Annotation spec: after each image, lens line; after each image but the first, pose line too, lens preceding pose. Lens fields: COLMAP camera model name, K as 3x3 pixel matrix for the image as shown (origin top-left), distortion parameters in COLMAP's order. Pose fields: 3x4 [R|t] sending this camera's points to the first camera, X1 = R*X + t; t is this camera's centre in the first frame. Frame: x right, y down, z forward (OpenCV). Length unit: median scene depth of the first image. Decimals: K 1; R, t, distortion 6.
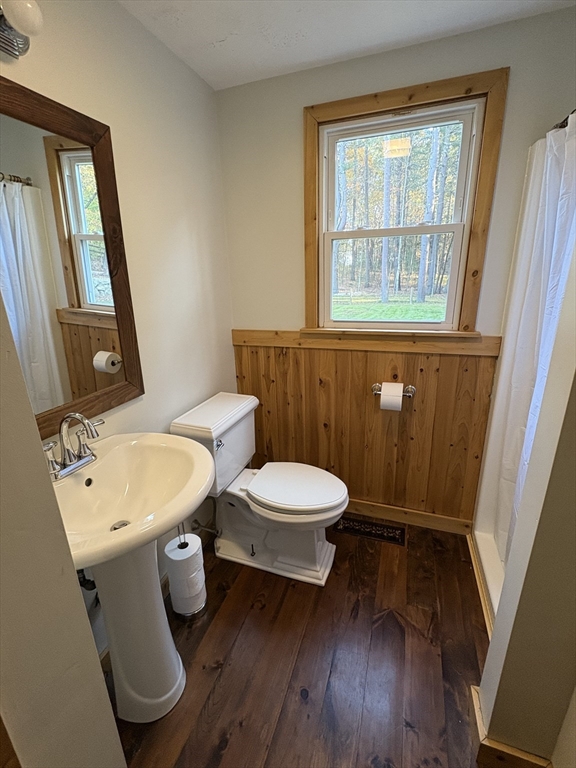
lens RADIAL K [[343.4, 0, 287.4], [0, 343.4, 382.9], [0, 0, 1]] dist [0.004239, 0.000293]
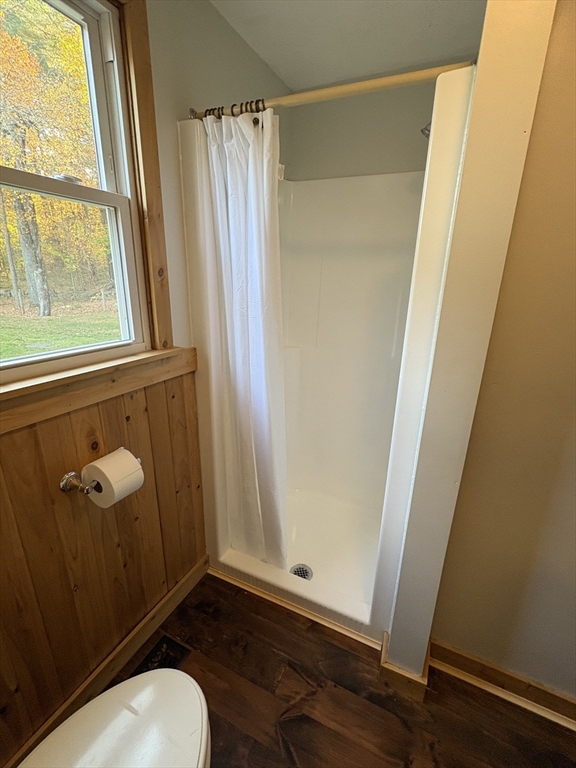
lens RADIAL K [[343.4, 0, 287.7], [0, 343.4, 387.1], [0, 0, 1]] dist [0.004239, 0.000293]
pose [[0.117227, -0.275814, 0.954036, -0.186430], [0.282306, 0.930283, 0.234259, -0.164923], [-0.952135, 0.241868, 0.186918, 0.593376]]
